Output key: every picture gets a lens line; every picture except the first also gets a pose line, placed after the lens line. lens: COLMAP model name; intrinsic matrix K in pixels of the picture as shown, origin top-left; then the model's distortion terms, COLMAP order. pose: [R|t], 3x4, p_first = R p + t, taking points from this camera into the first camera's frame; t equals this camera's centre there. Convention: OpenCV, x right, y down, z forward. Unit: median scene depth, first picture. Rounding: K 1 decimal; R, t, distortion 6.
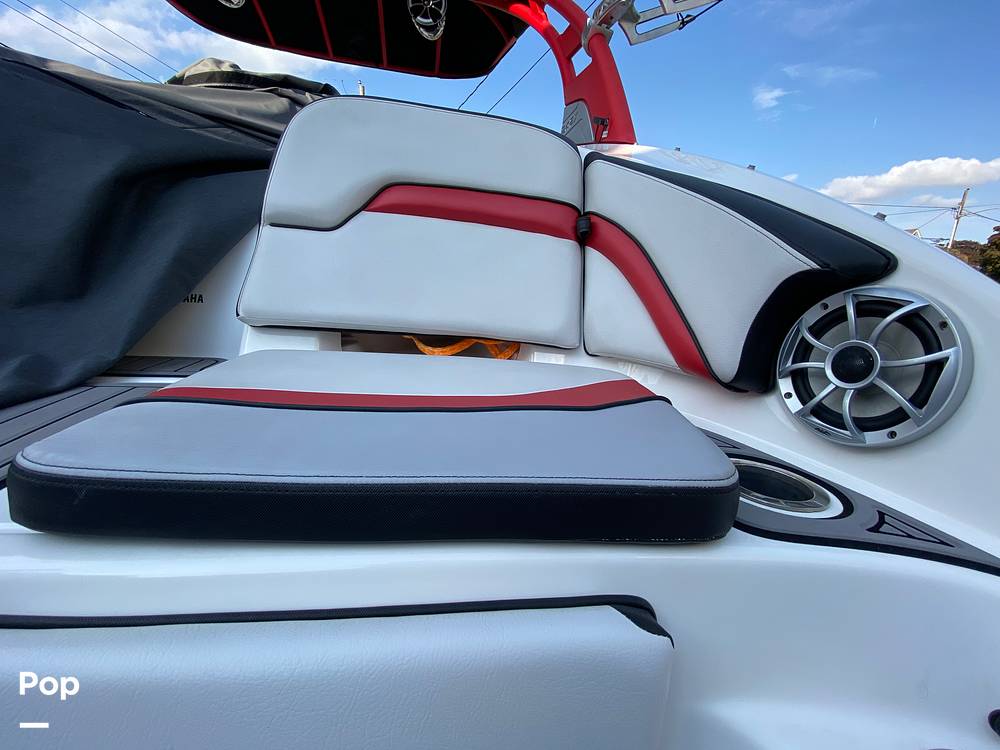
lens RADIAL K [[409.4, 0, 501.8], [0, 409.4, 378.0], [0, 0, 1]] dist [0.026264, -0.021188]
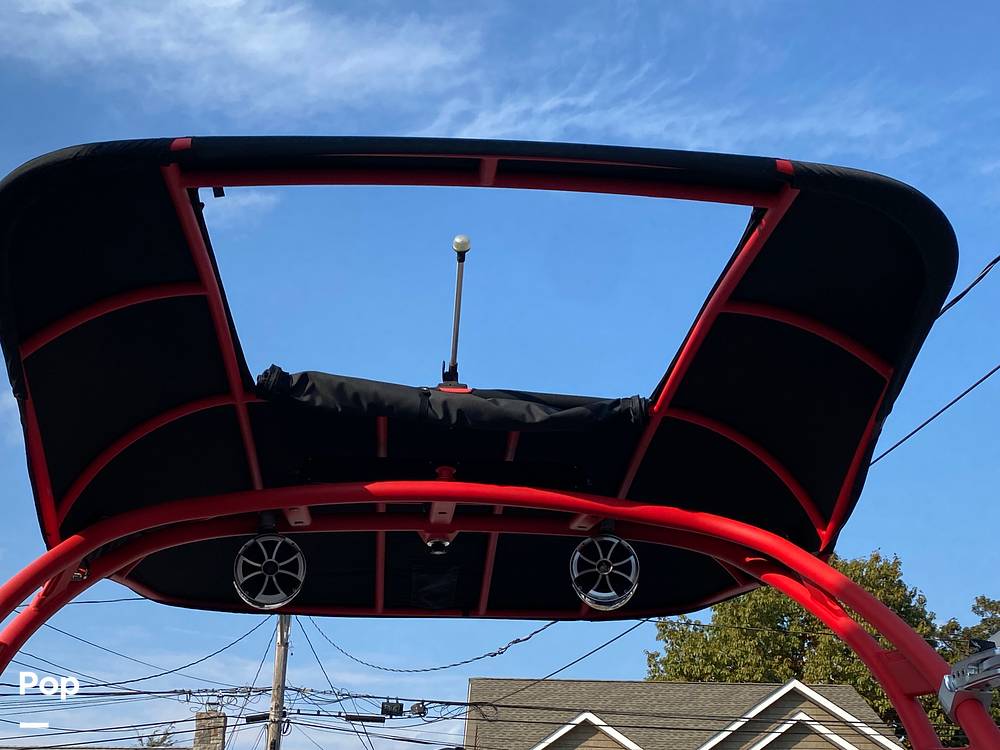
lens RADIAL K [[1280.6, 0, 493.6], [0, 1280.6, 372.8], [0, 0, 1]] dist [0.065209, -0.037993]
pose [[0.989391, -0.122131, -0.078673, -0.159881], [0.047852, 0.785285, -0.617283, -0.036942], [0.137171, 0.606970, 0.782798, -0.565310]]
